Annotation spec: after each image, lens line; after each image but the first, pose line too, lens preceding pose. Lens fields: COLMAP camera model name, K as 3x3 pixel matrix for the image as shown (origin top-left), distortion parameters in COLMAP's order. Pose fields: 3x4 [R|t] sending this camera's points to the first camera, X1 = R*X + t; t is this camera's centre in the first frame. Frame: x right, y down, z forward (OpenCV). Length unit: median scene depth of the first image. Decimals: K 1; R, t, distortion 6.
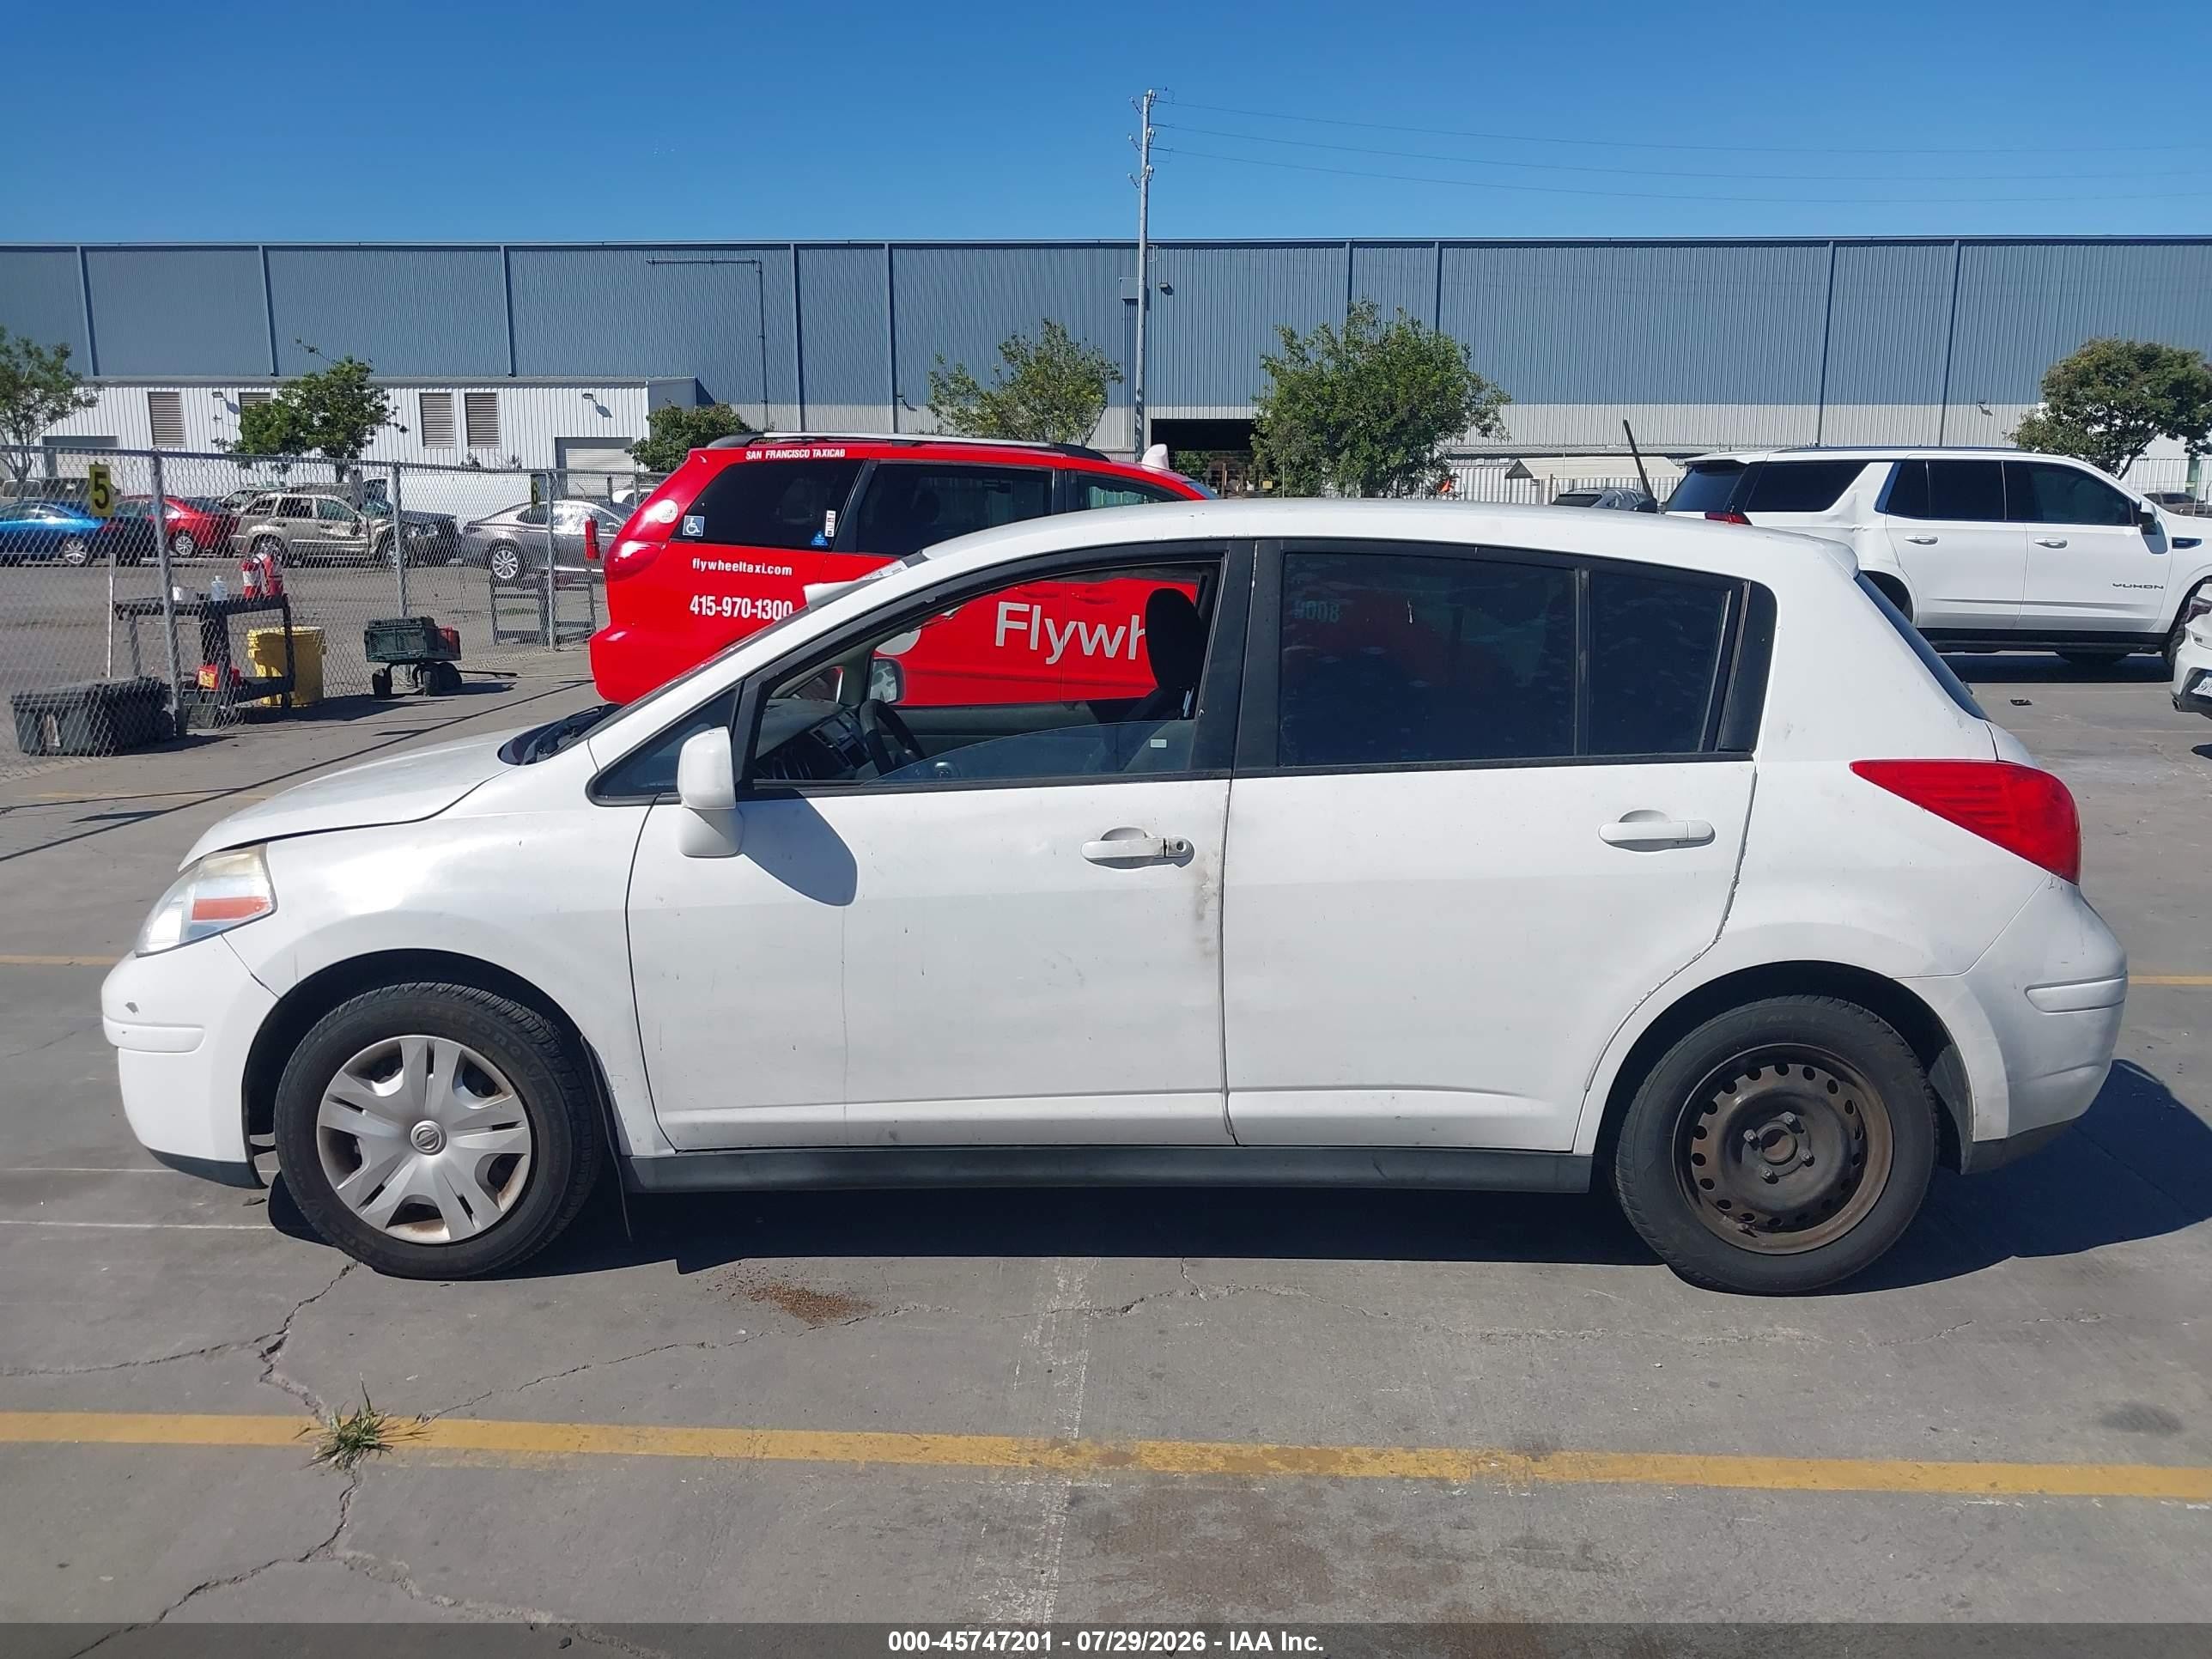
lens RADIAL K [[1764.0, 0, 1116.5], [0, 1764.0, 759.4], [0, 0, 1]] dist [0.026091, -0.039701]
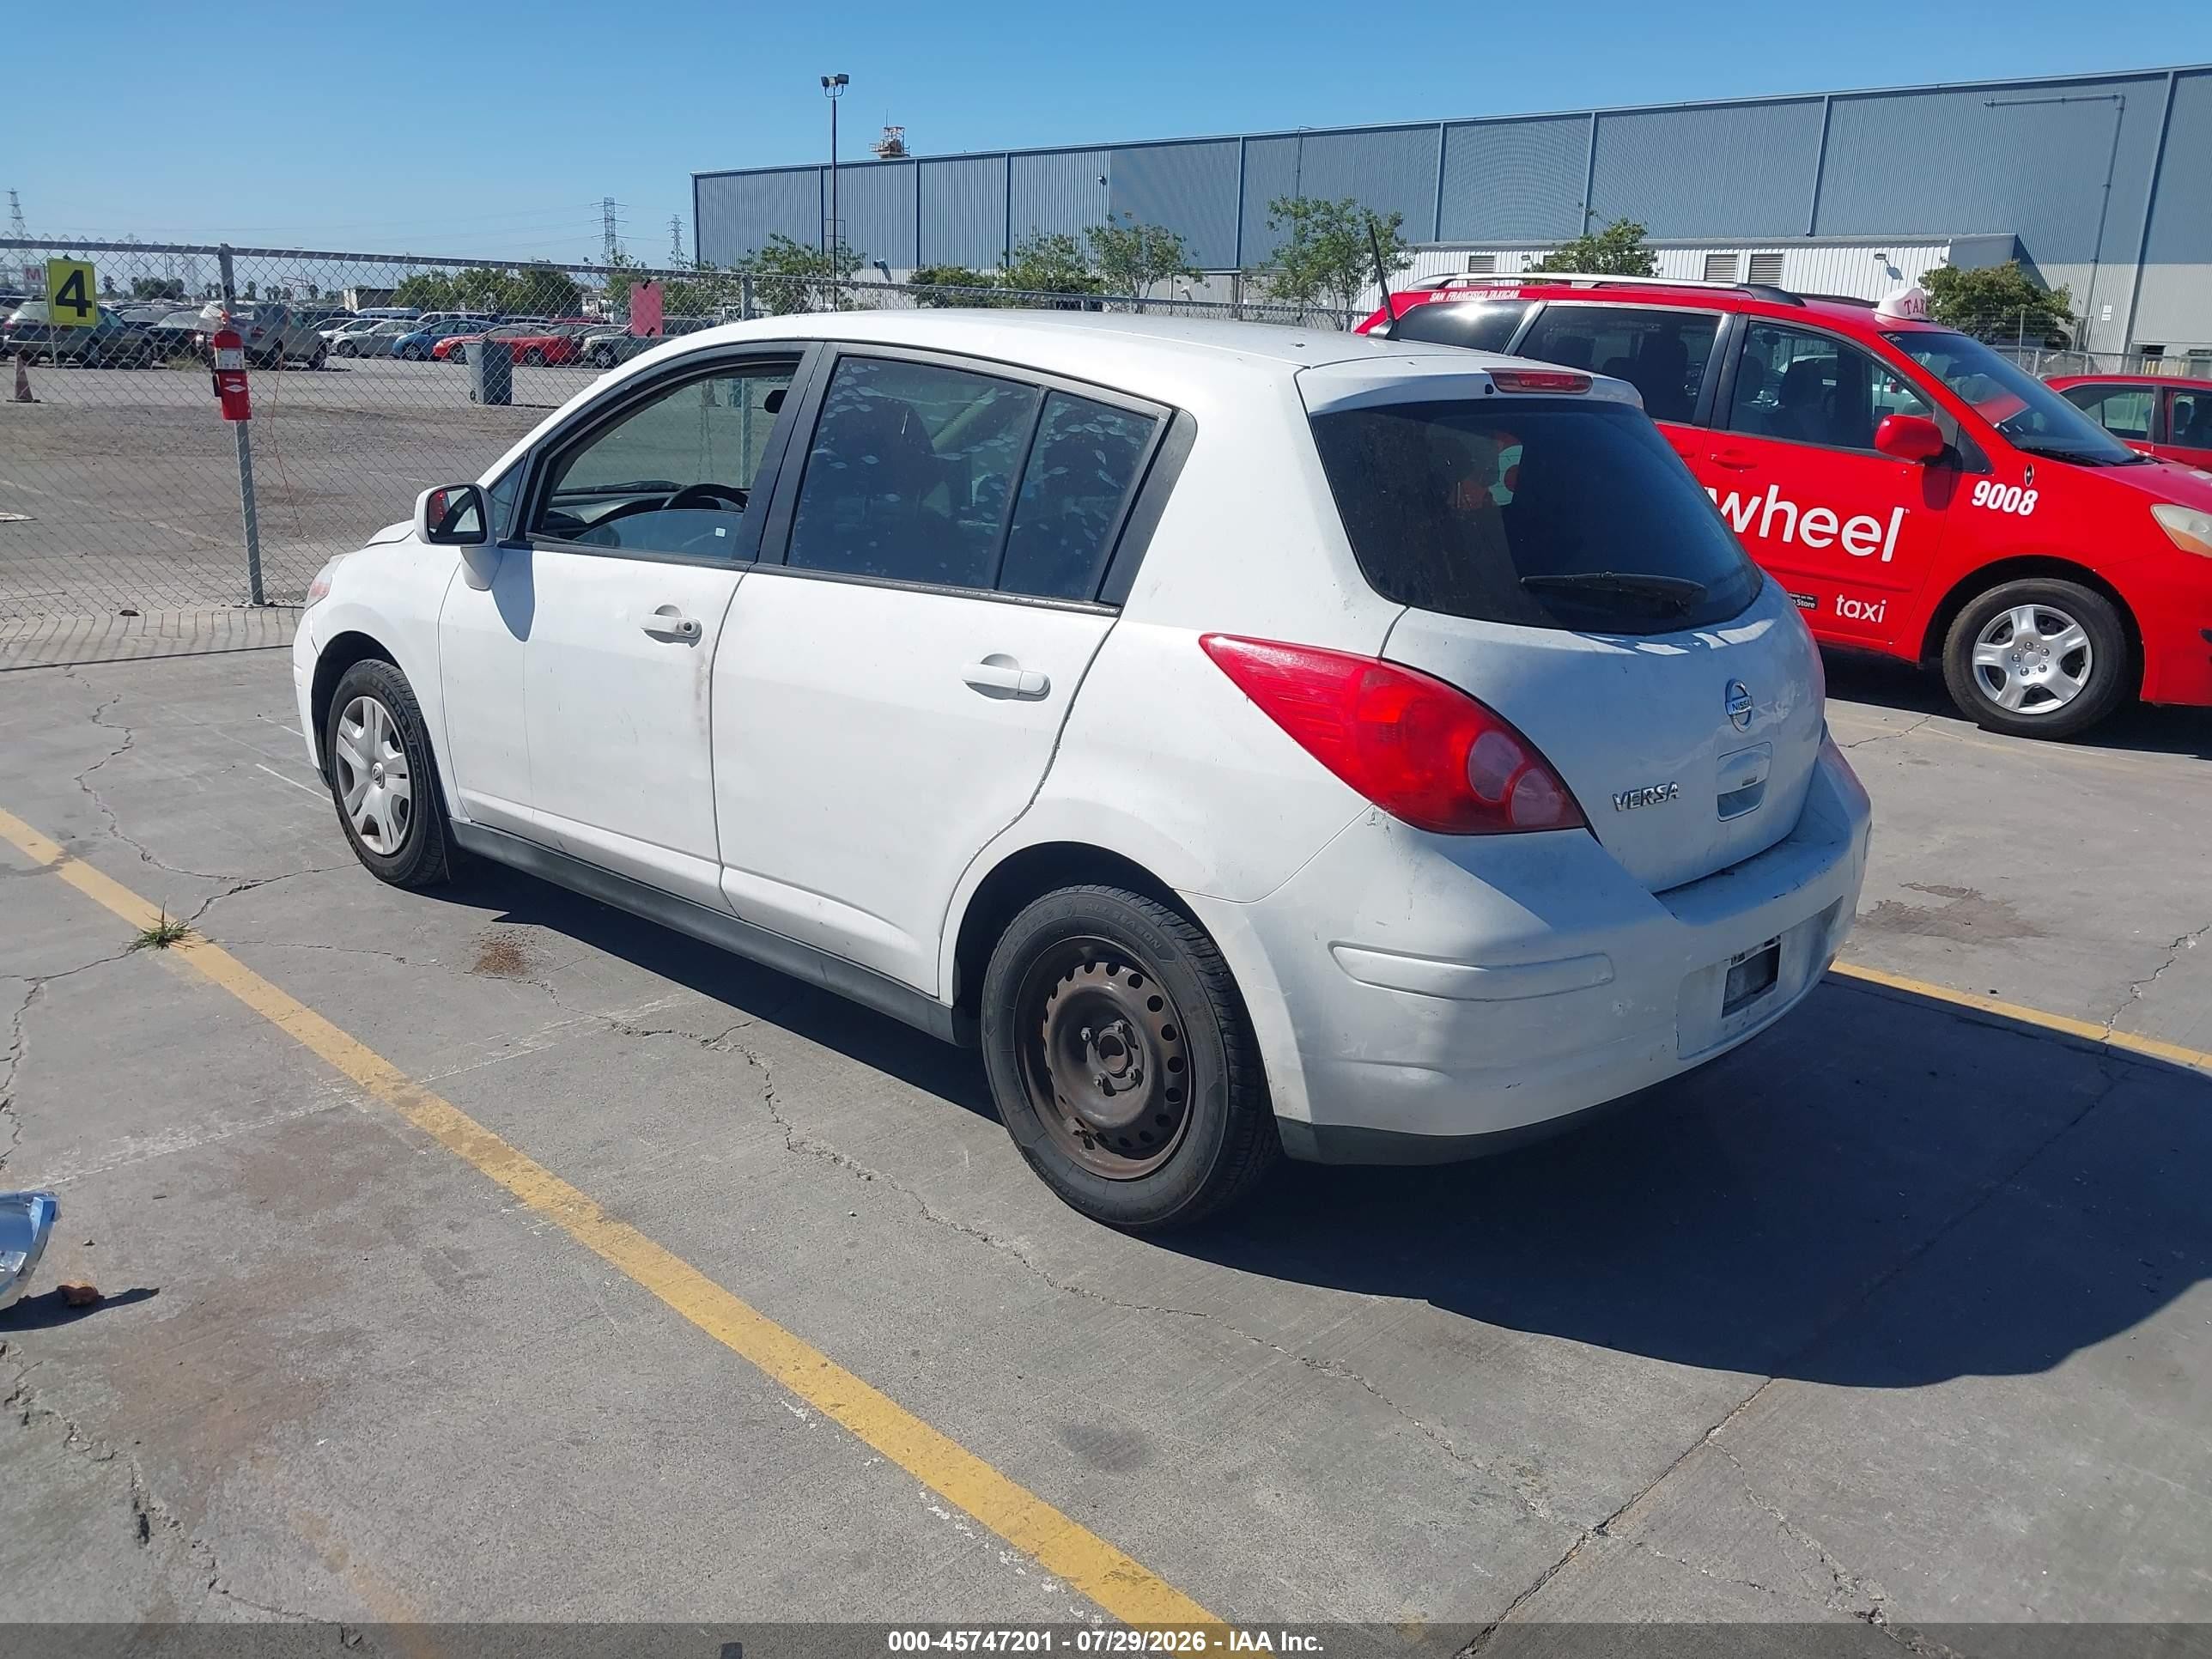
lens RADIAL K [[1764.0, 0, 1098.7], [0, 1764.0, 786.5], [0, 0, 1]] dist [0.026091, -0.039701]
pose [[0.748470, 0.183096, -0.637392, 0.905639], [-0.127379, 0.982927, 0.132776, -0.029119], [0.650820, -0.018188, 0.759014, 0.334327]]
